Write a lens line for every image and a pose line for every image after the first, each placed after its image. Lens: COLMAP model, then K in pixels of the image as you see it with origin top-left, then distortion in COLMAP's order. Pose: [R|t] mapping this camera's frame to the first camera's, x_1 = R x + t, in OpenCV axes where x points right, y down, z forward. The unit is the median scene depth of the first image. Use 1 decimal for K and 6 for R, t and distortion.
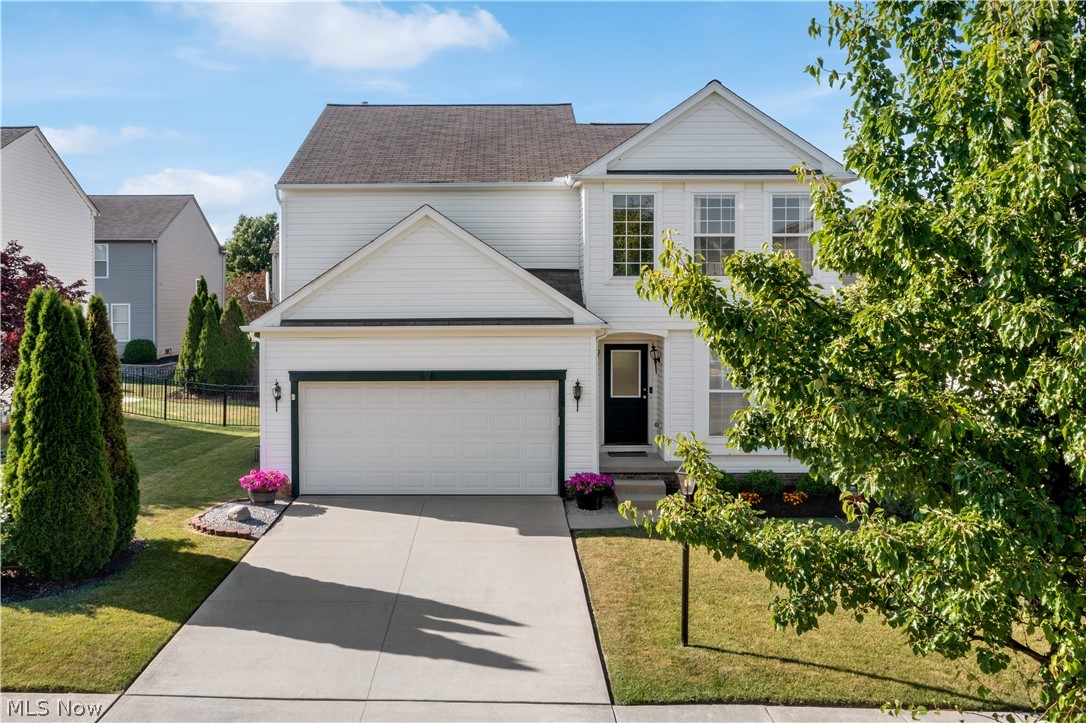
lens RADIAL K [[931.0, 0, 543.0], [0, 931.0, 323.3], [0, 0, 1]] dist [-0.004963, 0.003001]
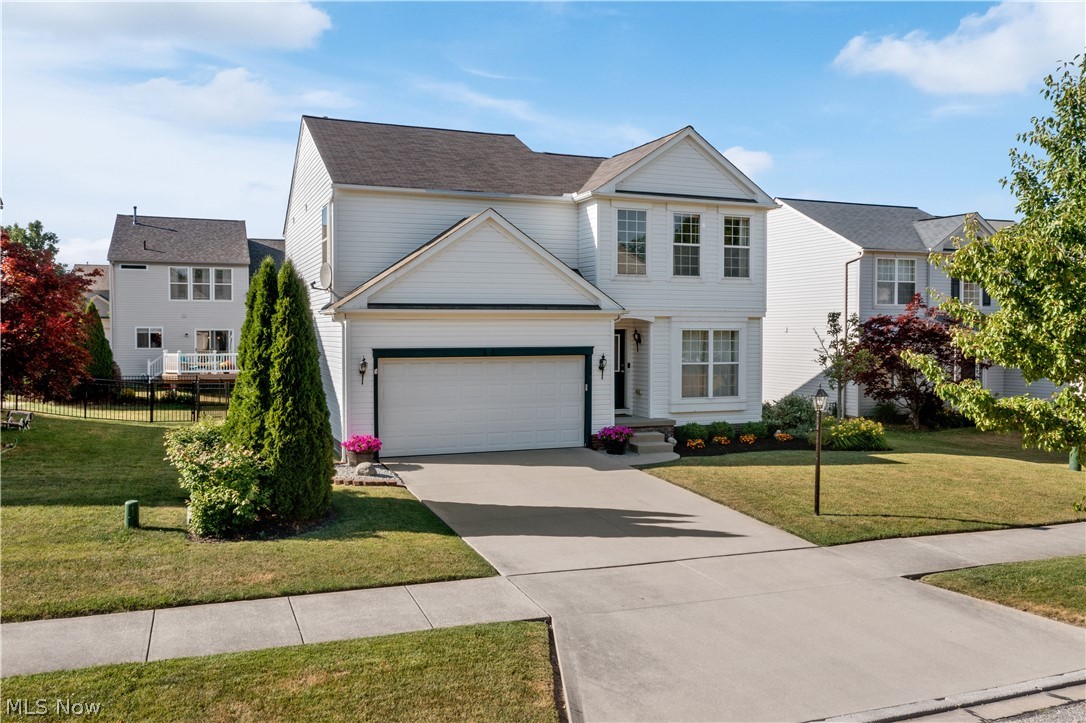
lens RADIAL K [[858.1, 0, 543.0], [0, 858.1, 361.5], [0, 0, 1]] dist [-0.003635, 0.003673]
pose [[0.925836, -0.011102, 0.377763, -0.471231], [0.006811, 0.999896, 0.012692, 0.054641], [-0.377864, -0.009178, 0.925815, -0.047370]]
